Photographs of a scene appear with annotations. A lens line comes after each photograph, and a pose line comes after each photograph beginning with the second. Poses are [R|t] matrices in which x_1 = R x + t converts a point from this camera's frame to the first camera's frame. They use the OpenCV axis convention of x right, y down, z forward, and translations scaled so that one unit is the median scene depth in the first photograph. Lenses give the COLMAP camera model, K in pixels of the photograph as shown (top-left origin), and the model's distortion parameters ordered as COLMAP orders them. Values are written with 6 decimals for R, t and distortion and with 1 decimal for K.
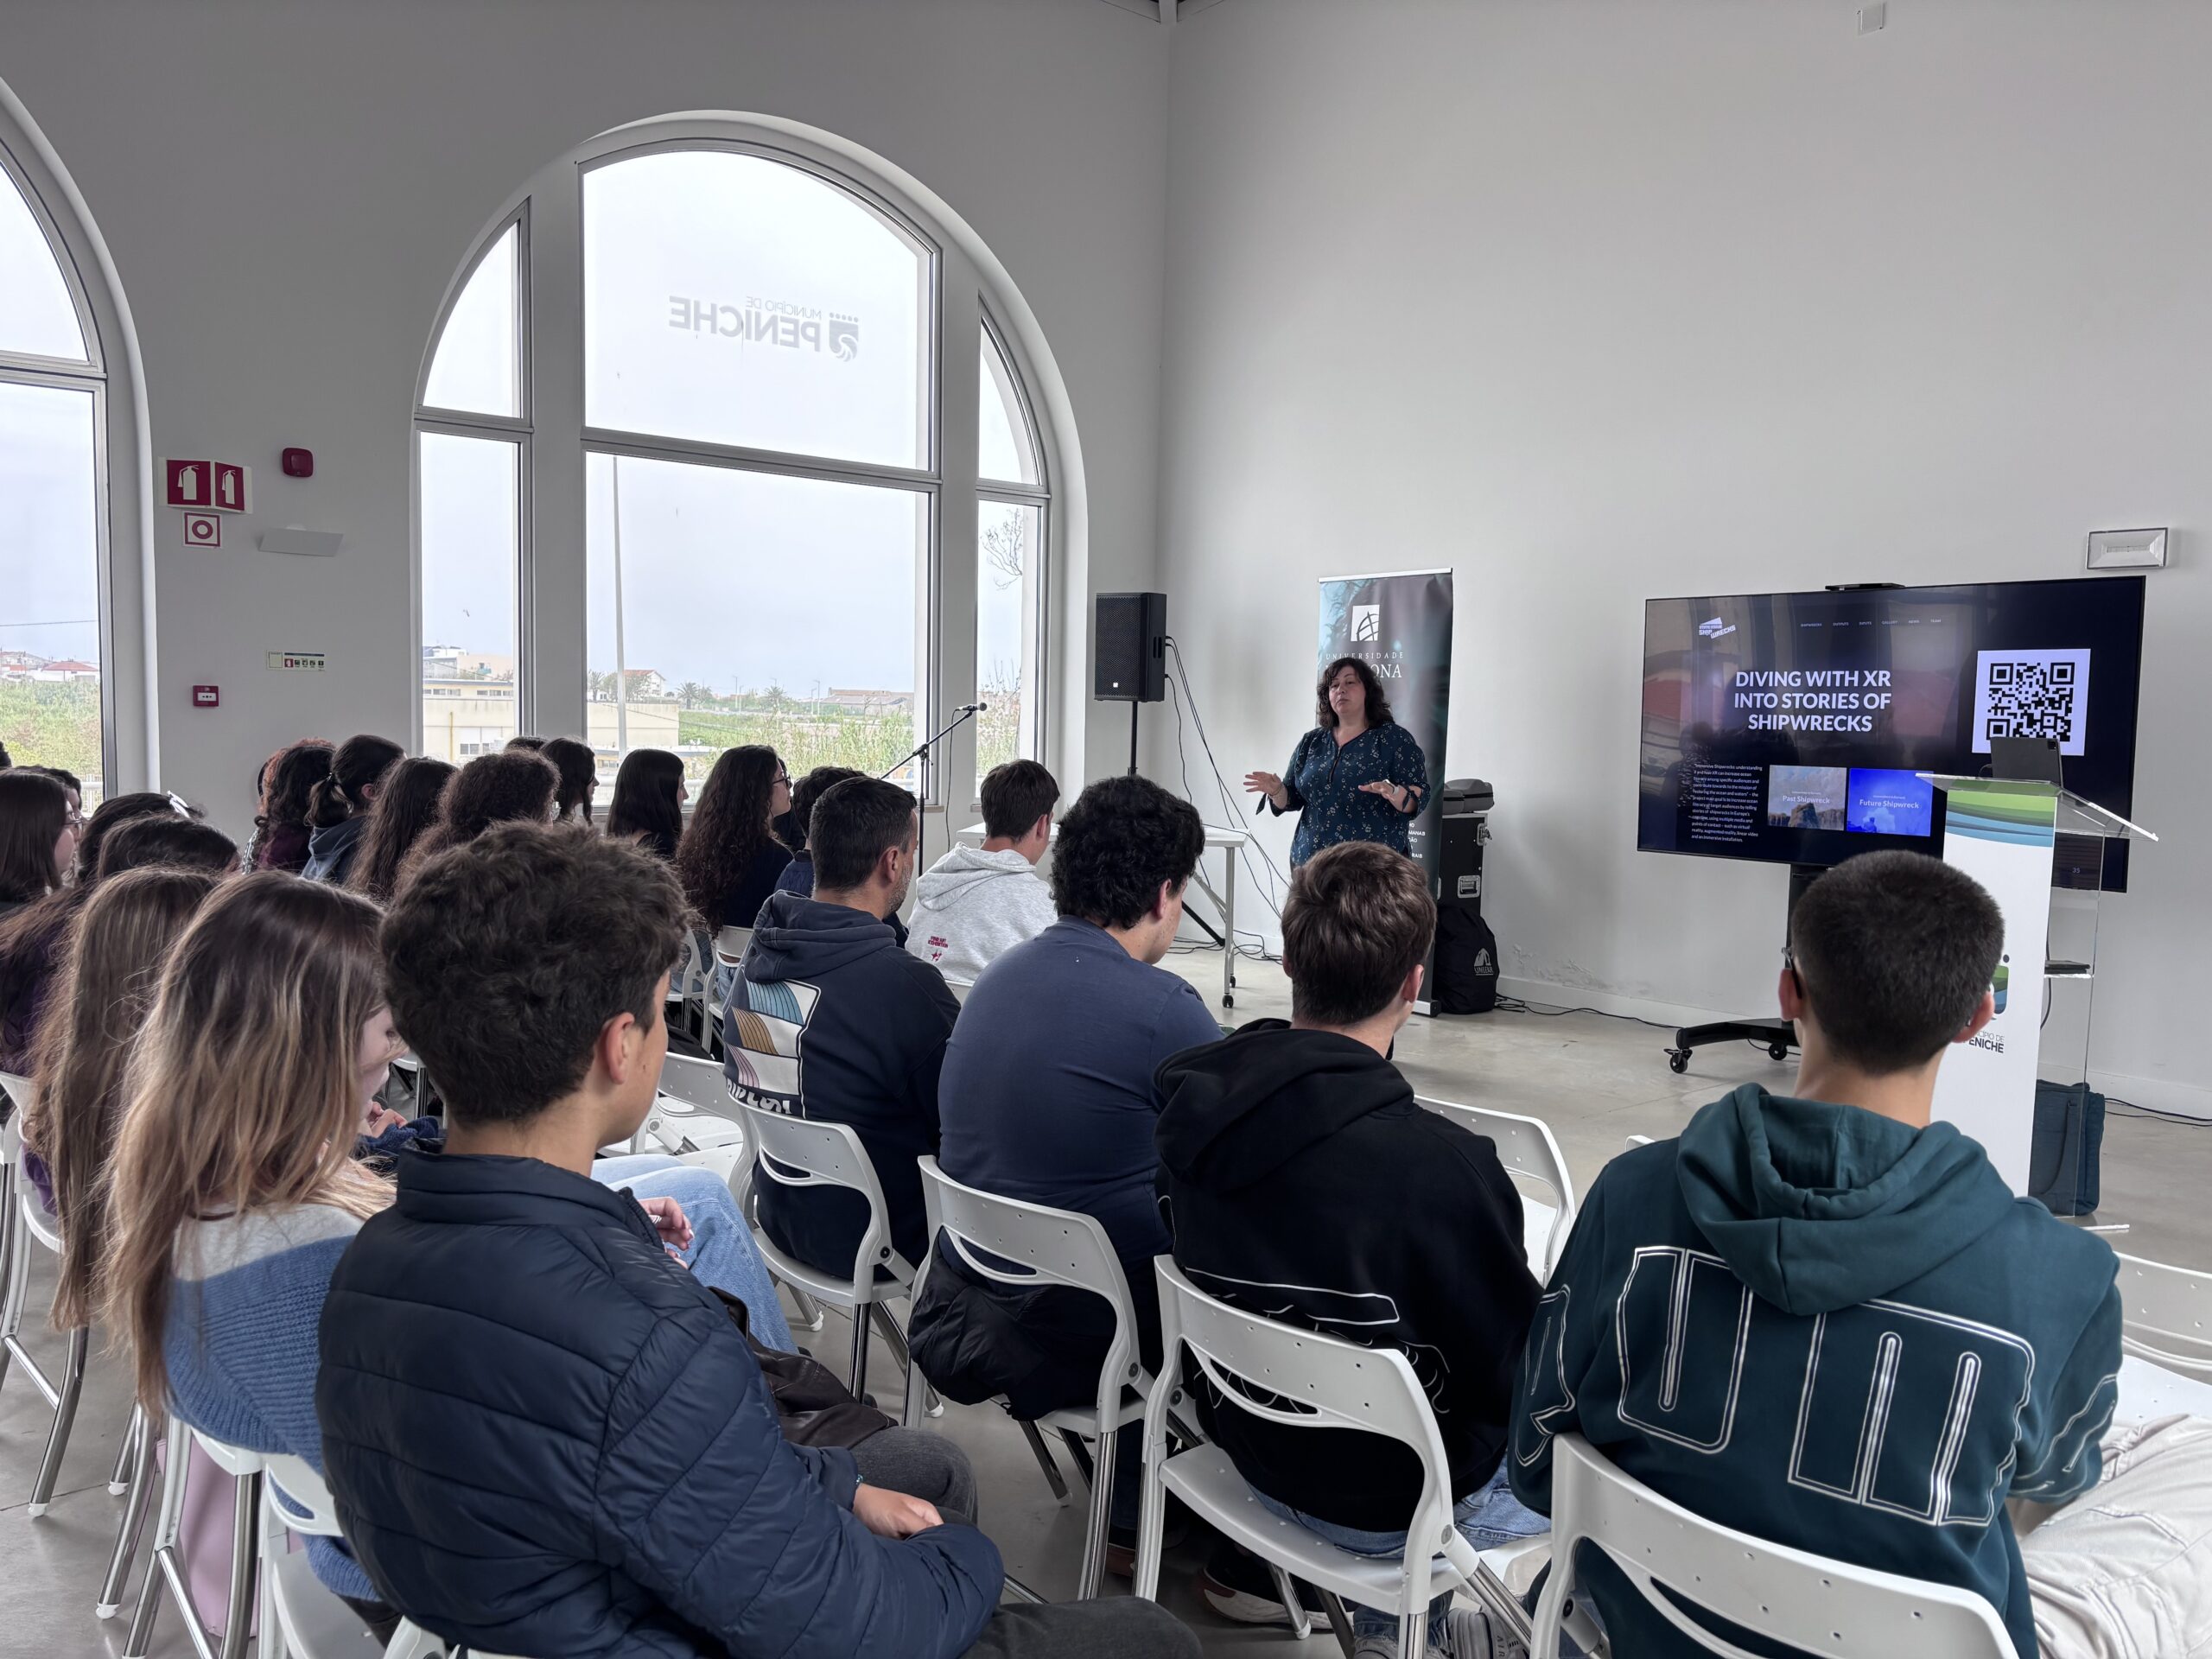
lens RADIAL K [[1676.8, 0, 1136.0], [0, 1676.8, 836.7], [0, 0, 1]] dist [0.031642, 0.002115]
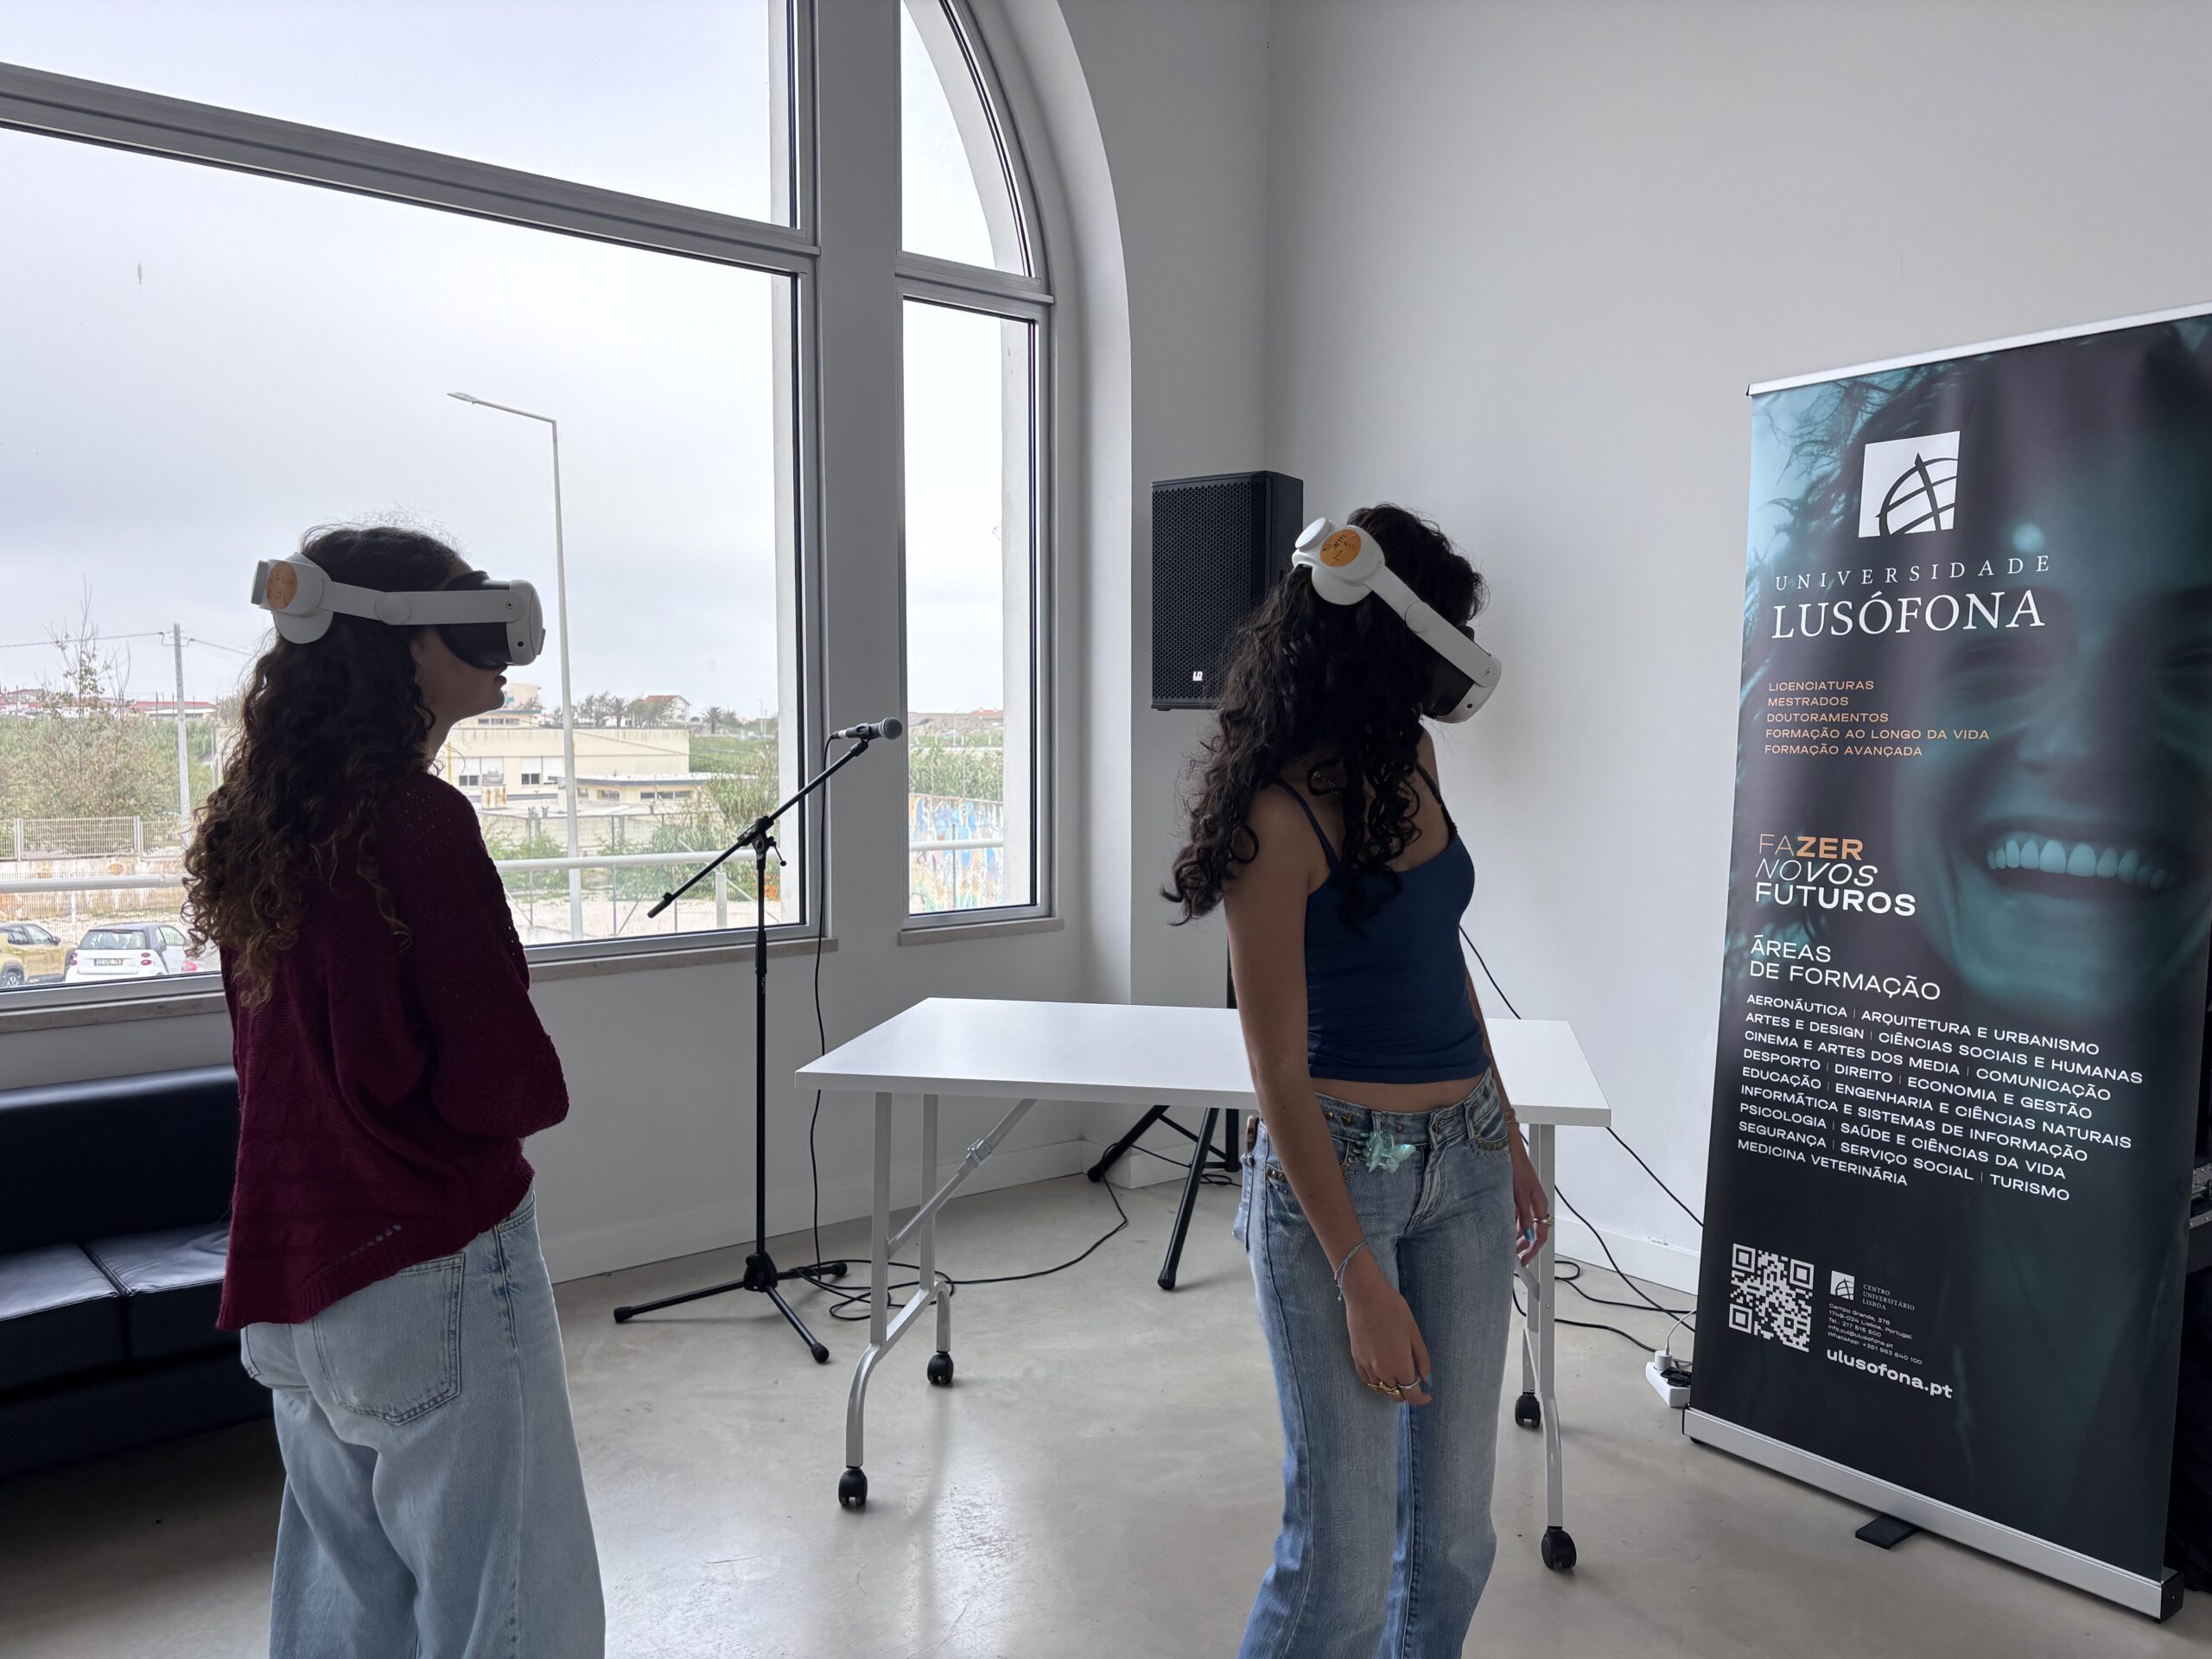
lens RADIAL K [[1676.8, 0, 1136.0], [0, 1676.8, 836.7], [0, 0, 1]] dist [0.031642, 0.002115]
pose [[0.999250, -0.026260, -0.028475, -0.018508], [0.026461, 0.999627, 0.006713, -0.051667], [0.028288, -0.007461, 0.999572, 0.575984]]
